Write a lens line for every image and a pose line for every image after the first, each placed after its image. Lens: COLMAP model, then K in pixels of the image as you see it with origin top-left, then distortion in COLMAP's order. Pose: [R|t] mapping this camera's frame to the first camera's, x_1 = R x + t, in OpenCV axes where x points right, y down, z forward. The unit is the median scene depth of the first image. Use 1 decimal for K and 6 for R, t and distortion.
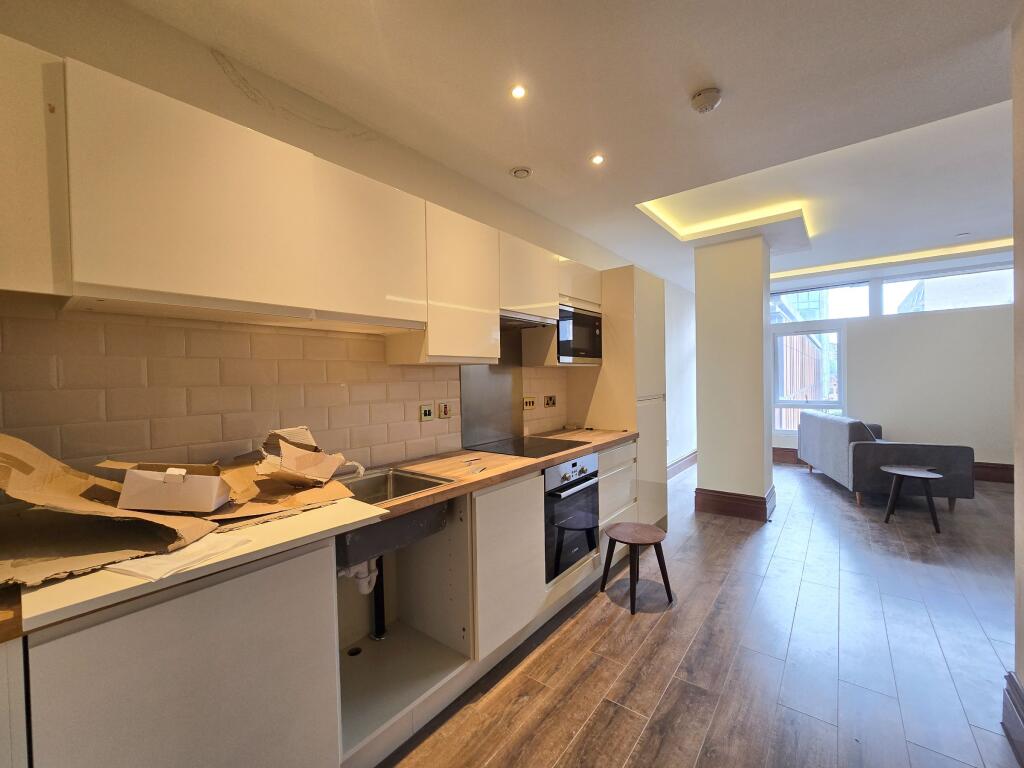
lens RADIAL K [[417.7, 0, 505.3], [0, 417.7, 384.0], [0, 0, 1]] dist [-0.017039, -0.000135]
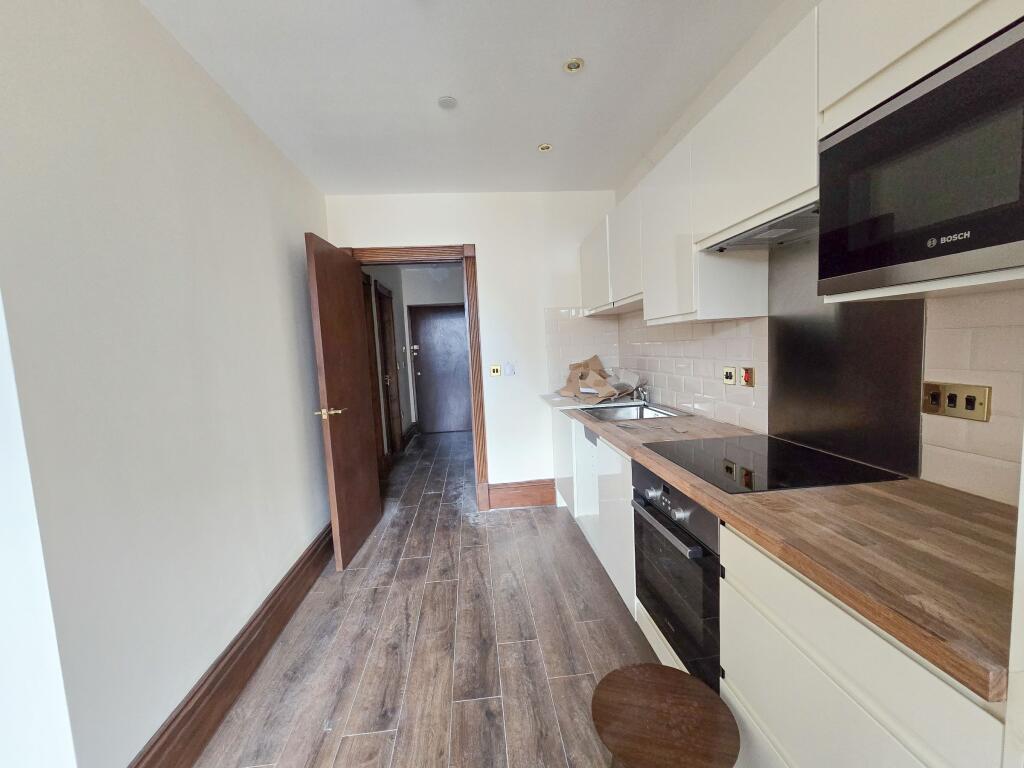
lens RADIAL K [[414.2, 0, 511.5], [0, 414.2, 390.0], [0, 0, 1]] dist [0.000481, -0.000173]
pose [[-0.711794, 0.135280, -0.689238, 0.525229], [0.065216, 0.989767, 0.126916, -0.028183], [0.699354, 0.045389, -0.713333, 0.930576]]
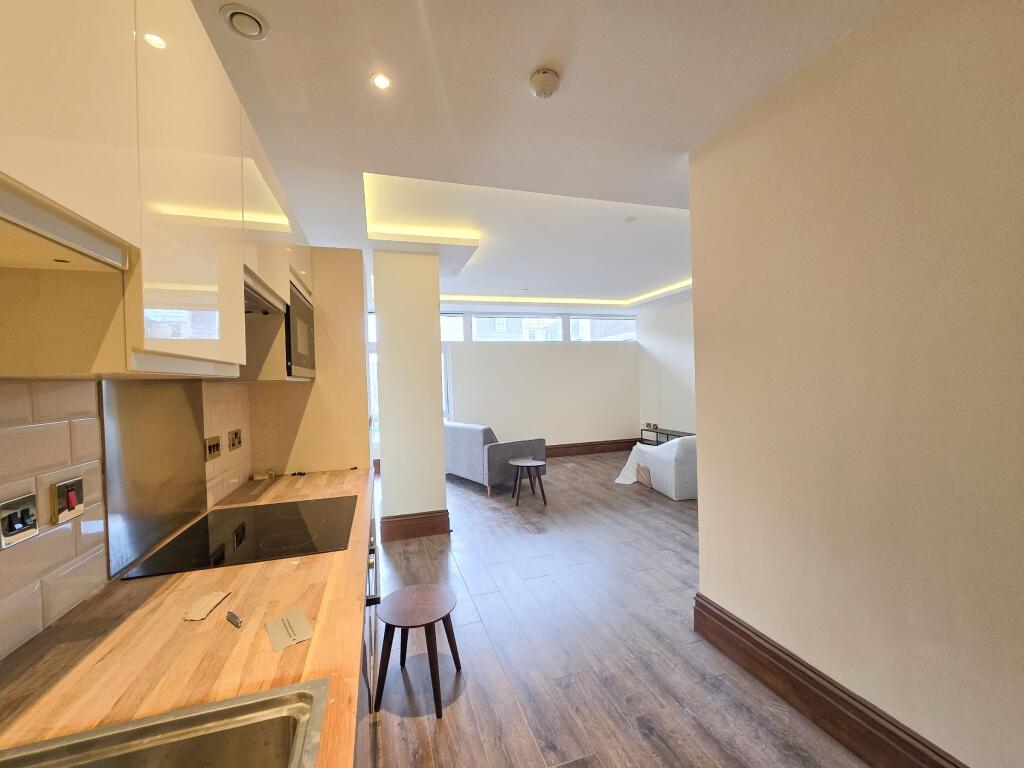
lens RADIAL K [[414.2, 0, 511.5], [0, 414.2, 390.0], [0, 0, 1]] dist [0.000481, -0.000173]
pose [[0.544692, -0.007839, 0.838600, -0.176348], [0.021339, 0.999762, -0.004515, -0.018181], [-0.838365, 0.020355, 0.544729, 0.347655]]
